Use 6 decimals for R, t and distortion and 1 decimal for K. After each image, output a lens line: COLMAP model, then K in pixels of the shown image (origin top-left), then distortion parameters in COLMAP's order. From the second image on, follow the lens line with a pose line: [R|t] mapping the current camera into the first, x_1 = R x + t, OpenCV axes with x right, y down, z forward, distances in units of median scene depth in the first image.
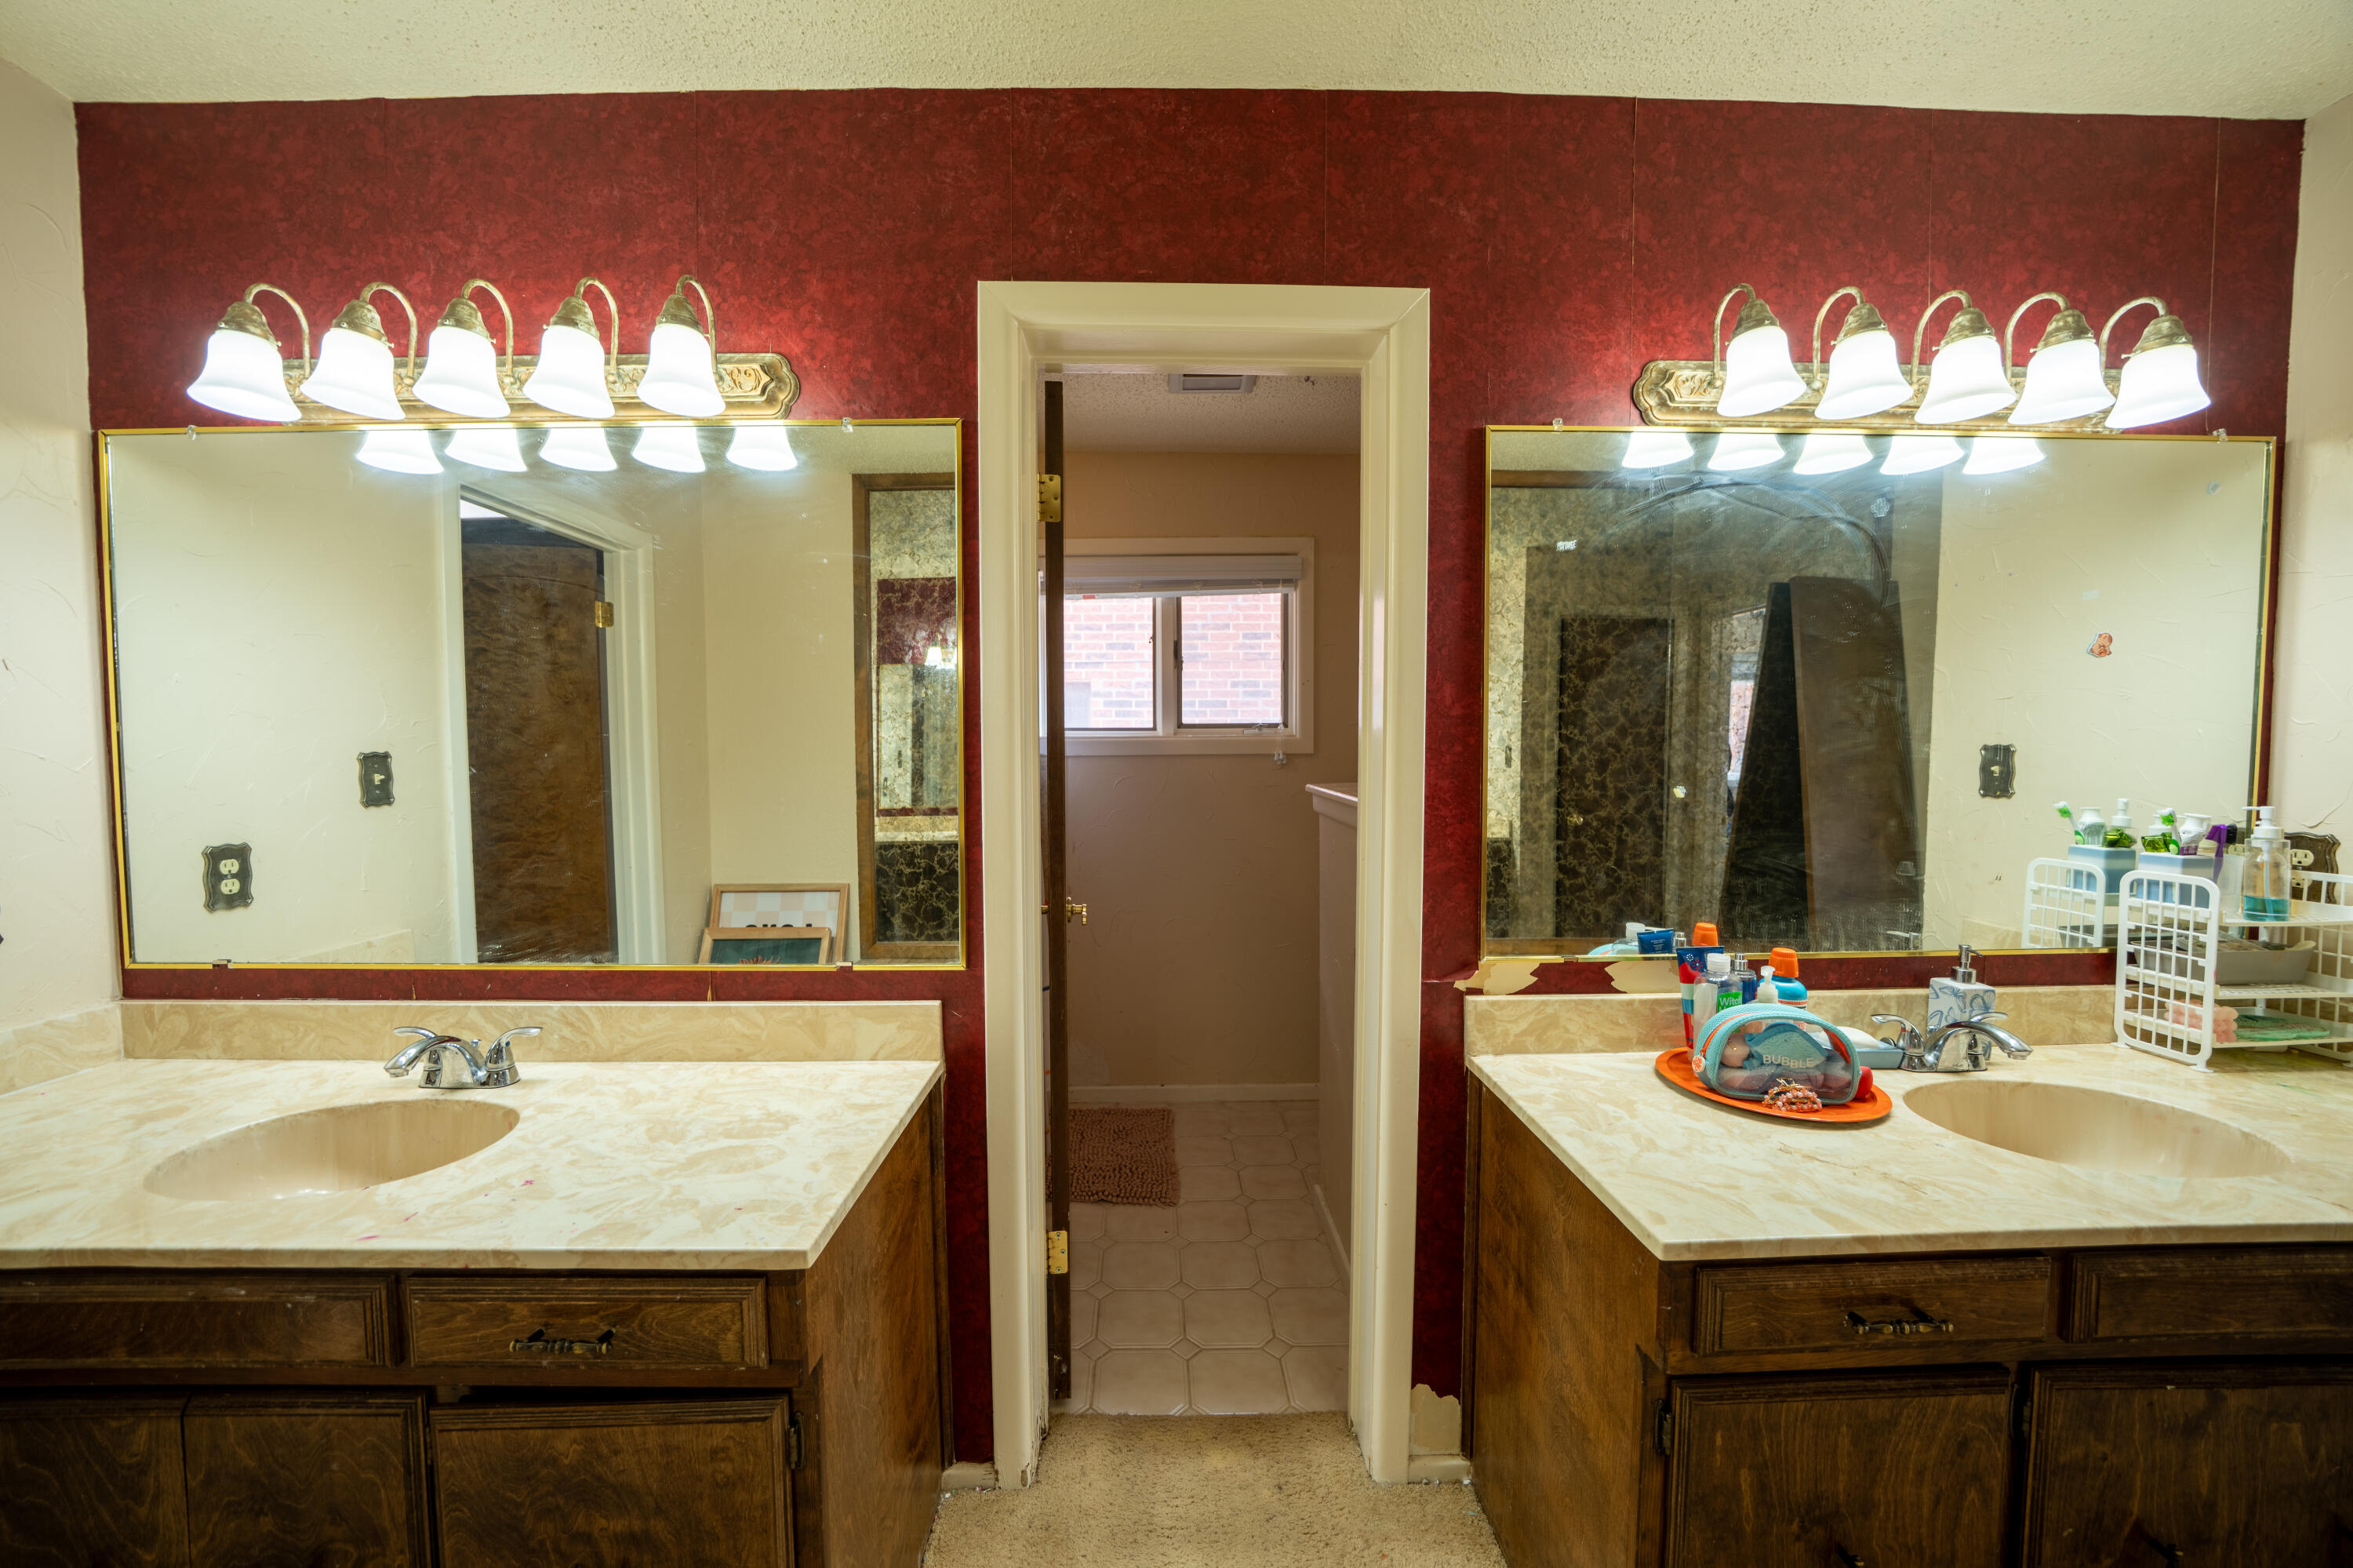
lens RADIAL K [[821.9, 0, 1161.6], [0, 821.9, 785.9], [0, 0, 1]] dist [-0.025785, 0.002865]
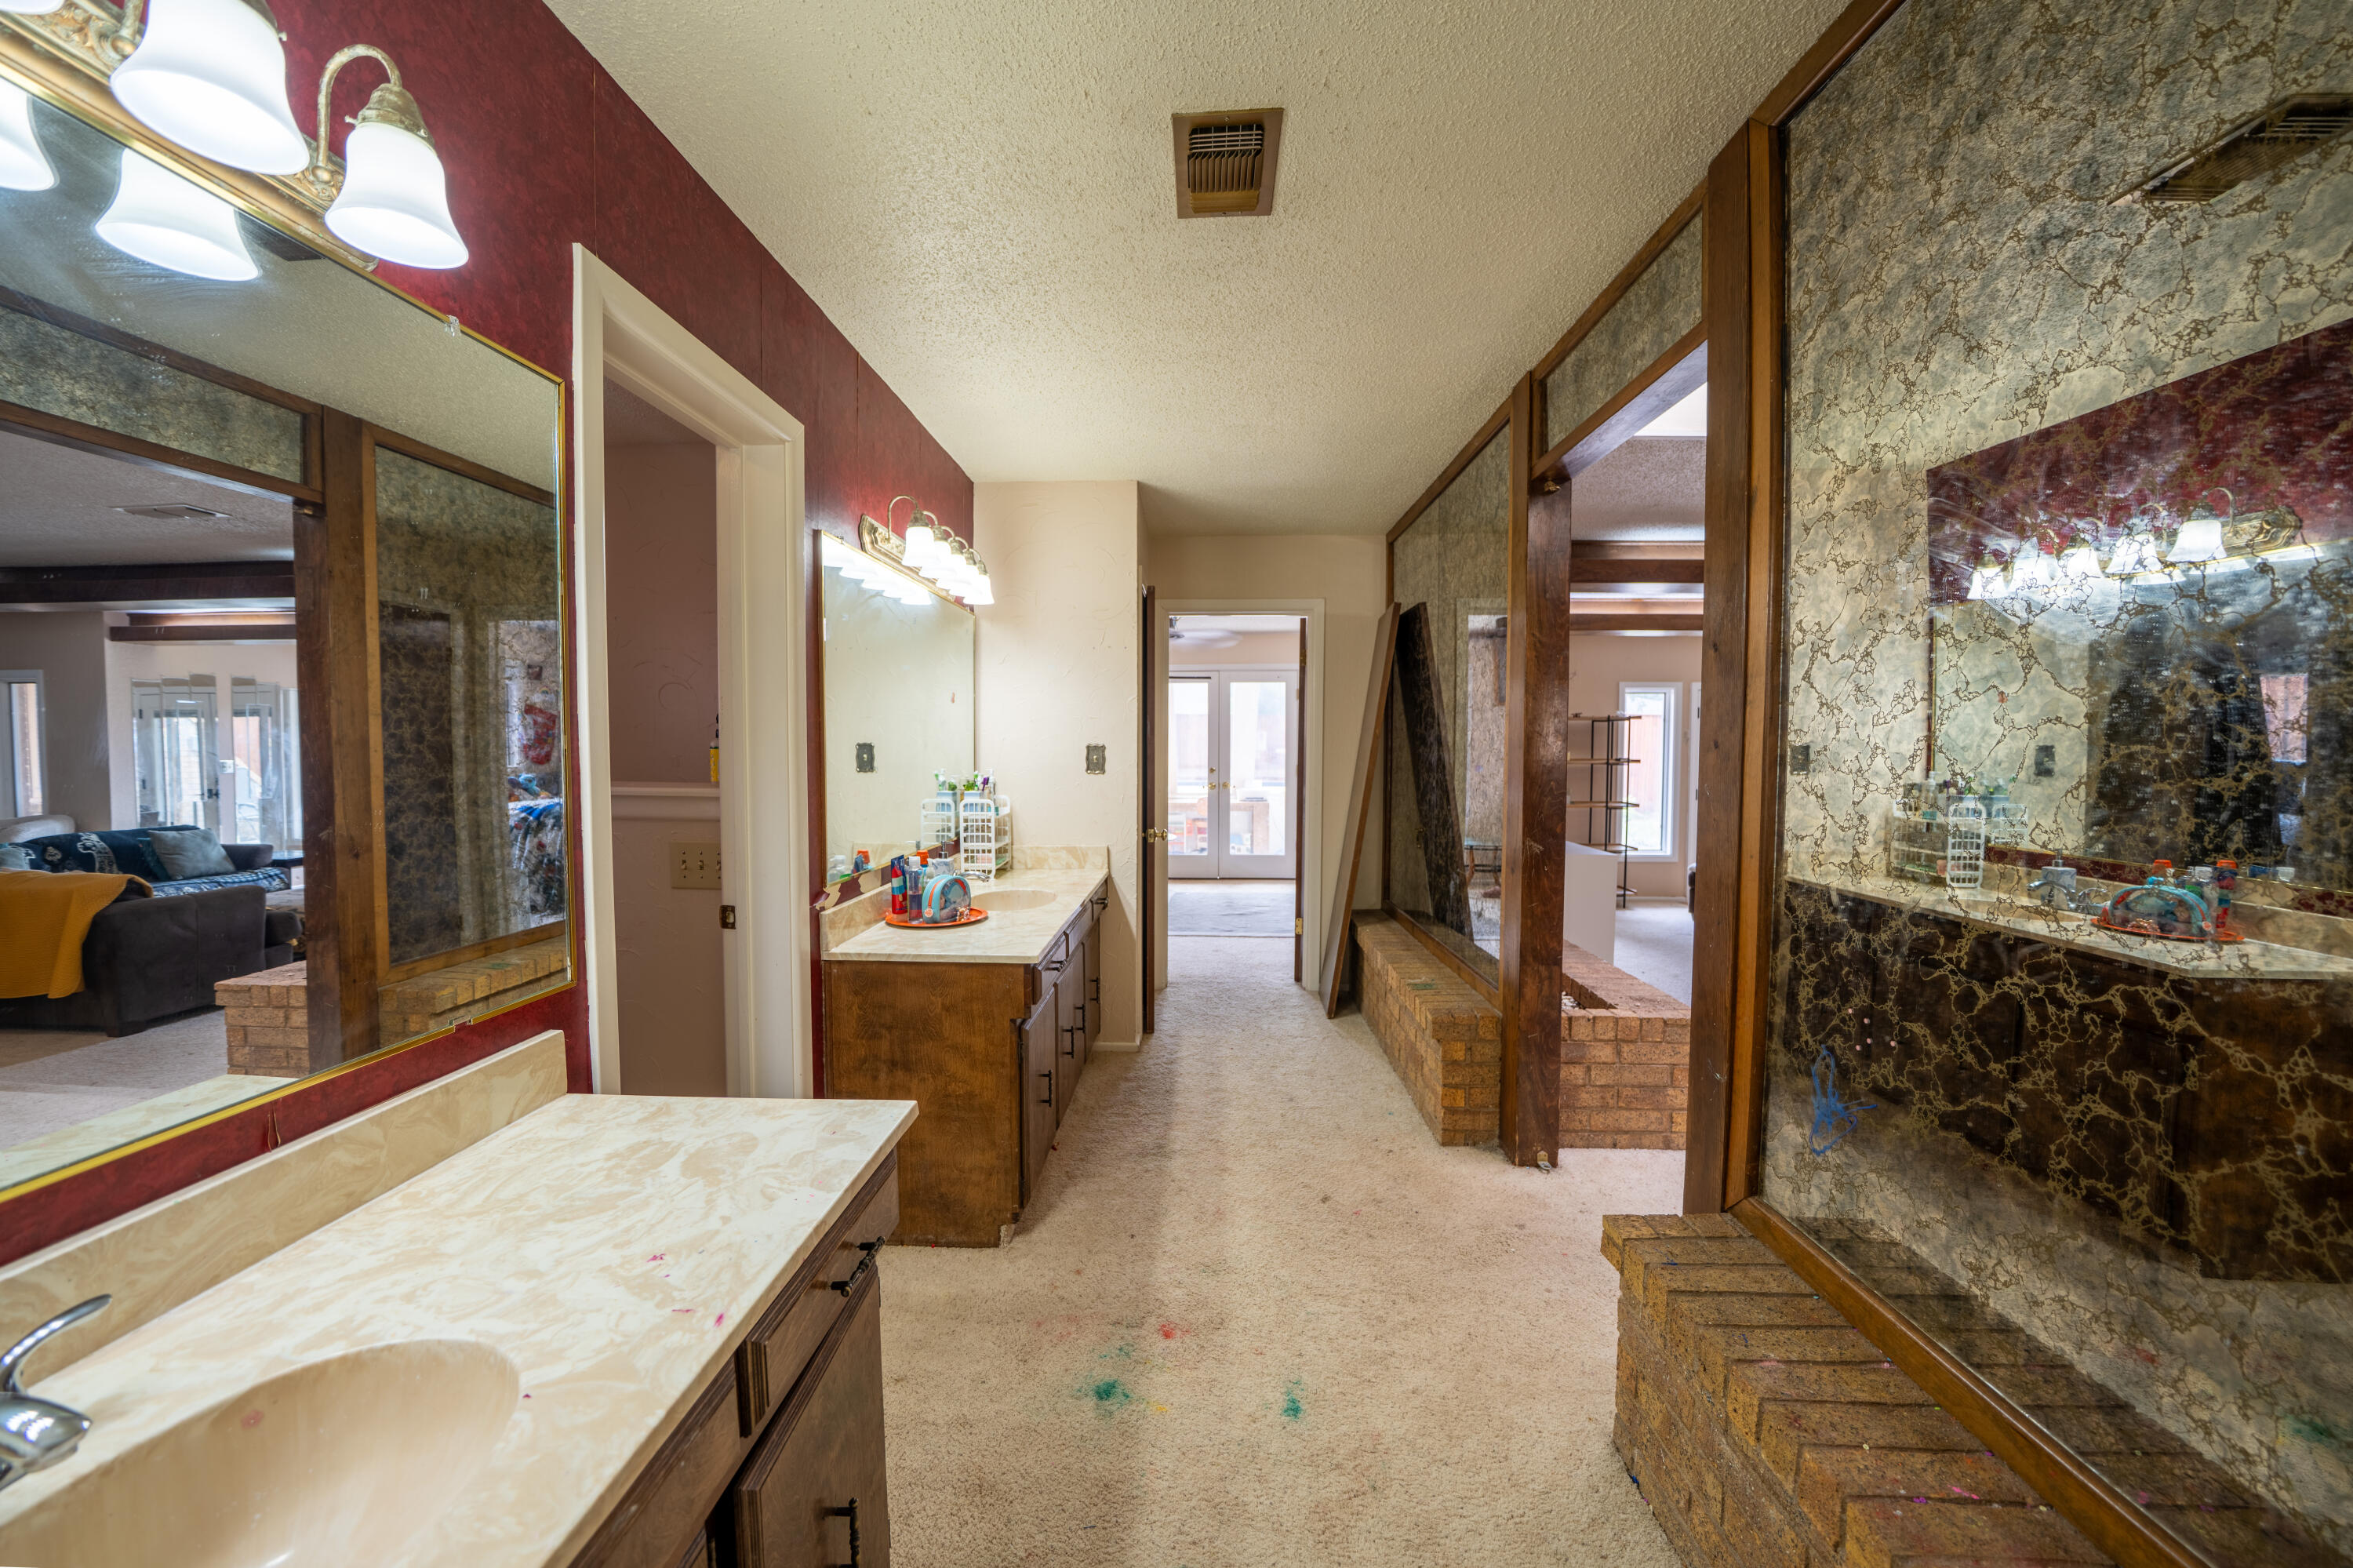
lens RADIAL K [[878.3, 0, 1168.9], [0, 878.3, 787.9], [0, 0, 1]] dist [-0.027875, 0.003253]
pose [[0.051507, -0.045415, 0.997639, -1.206688], [0.042175, 0.998173, 0.043261, -0.008869], [-0.997782, 0.039848, 0.053328, 0.293643]]
